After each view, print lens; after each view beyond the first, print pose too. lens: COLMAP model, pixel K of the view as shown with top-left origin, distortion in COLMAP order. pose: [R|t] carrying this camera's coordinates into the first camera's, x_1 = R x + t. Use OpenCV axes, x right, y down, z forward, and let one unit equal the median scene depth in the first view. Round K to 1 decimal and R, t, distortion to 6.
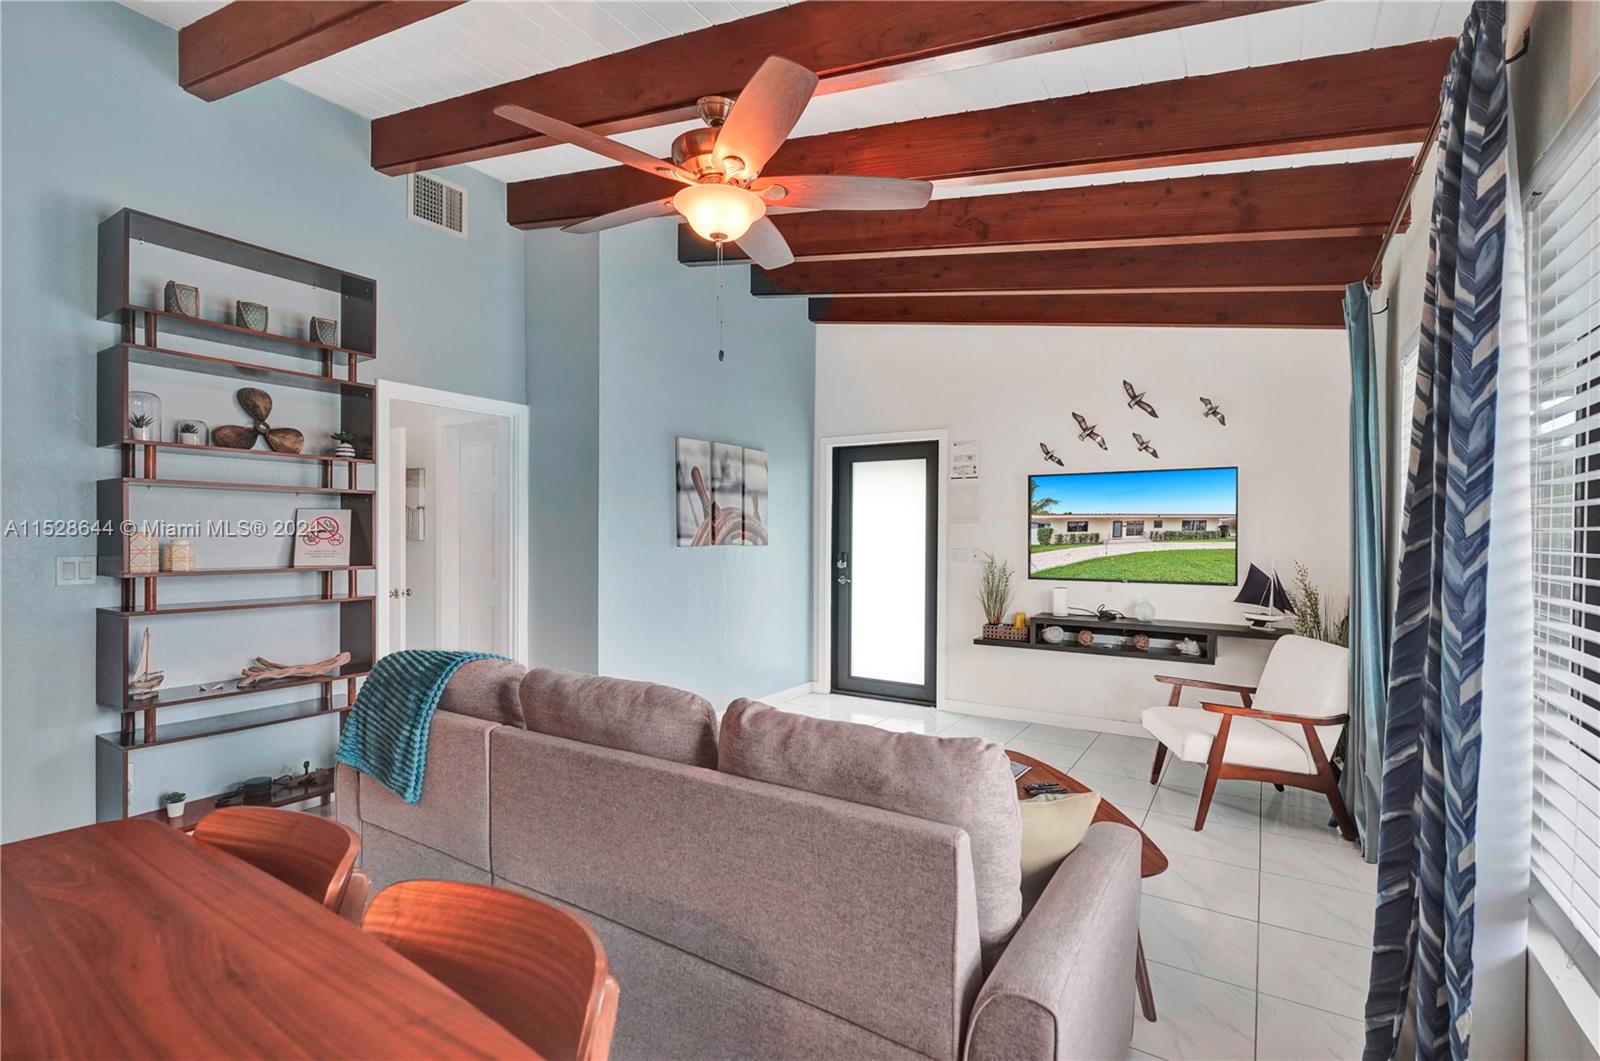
lens RADIAL K [[731.3, 0, 794.8], [0, 731.3, 535.8], [0, 0, 1]] dist [-0.001235, 0.000048]
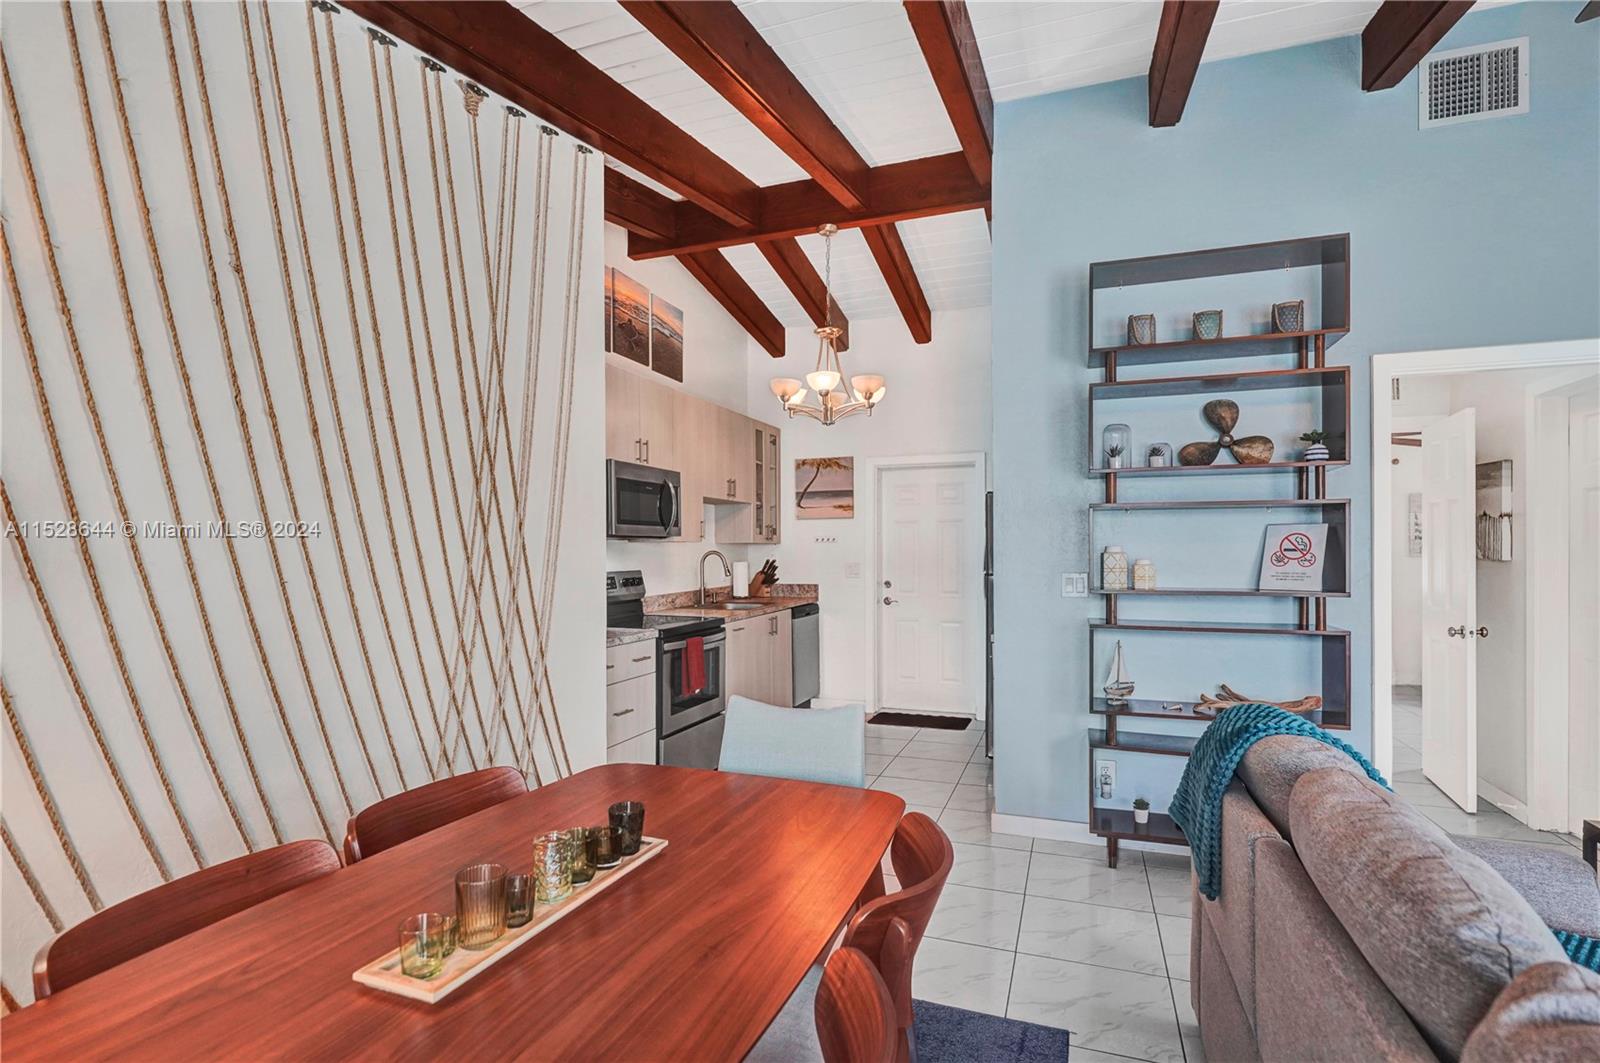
lens RADIAL K [[779.9, 0, 797.6], [0, 779.9, 554.4], [0, 0, 1]] dist [0.001303, 0.000236]
pose [[0.222607, -0.000657, -0.974908, 0.138815], [0.001877, 0.999998, -0.000245, -0.002628], [0.974906, -0.001776, 0.222608, 0.267895]]
